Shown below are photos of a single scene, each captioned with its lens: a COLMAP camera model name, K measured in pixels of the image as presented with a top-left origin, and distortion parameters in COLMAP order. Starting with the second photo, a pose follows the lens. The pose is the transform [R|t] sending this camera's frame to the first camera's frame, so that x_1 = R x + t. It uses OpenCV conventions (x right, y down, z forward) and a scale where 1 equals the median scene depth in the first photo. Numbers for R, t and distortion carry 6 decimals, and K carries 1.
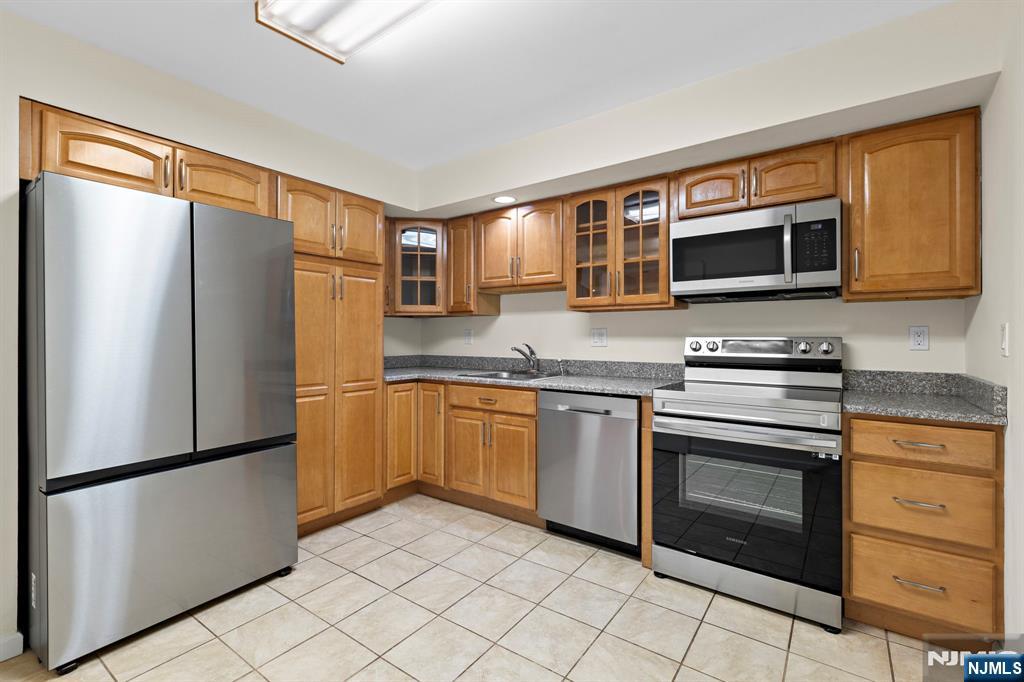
lens RADIAL K [[460.3, 0, 521.5], [0, 460.3, 333.4], [0, 0, 1]] dist [0.001256, 0.000083]
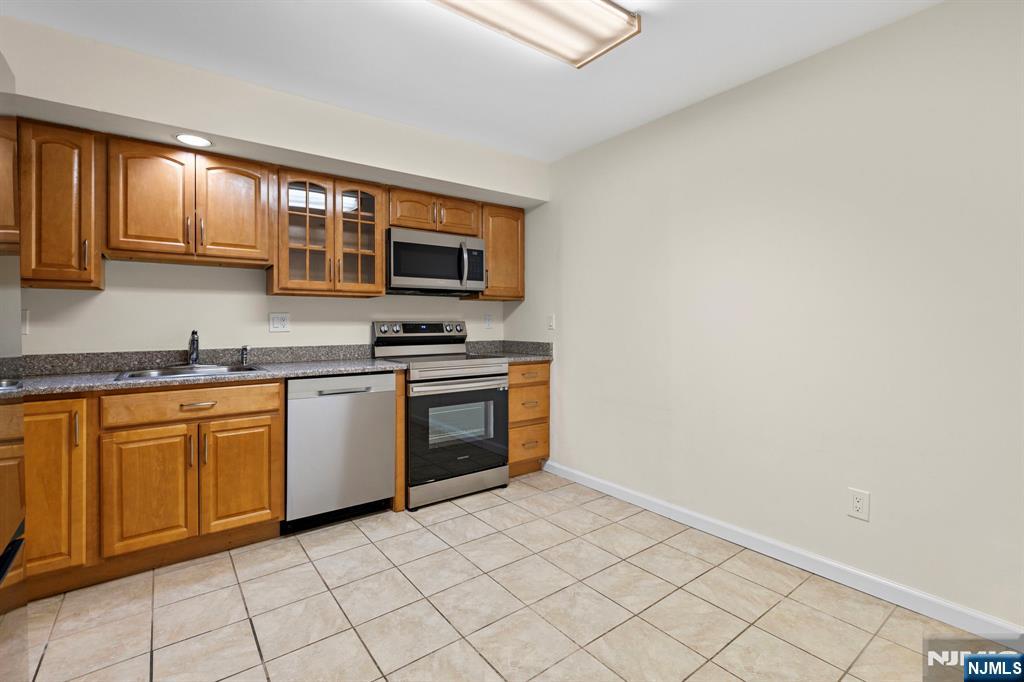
lens RADIAL K [[460.3, 0, 503.7], [0, 460.3, 321.4], [0, 0, 1]] dist [0.001256, 0.000083]
pose [[0.297928, 0.003989, 0.954580, -0.719903], [0.001424, 0.999988, -0.004624, 0.014431], [-0.954587, 0.002737, 0.297919, 0.339081]]
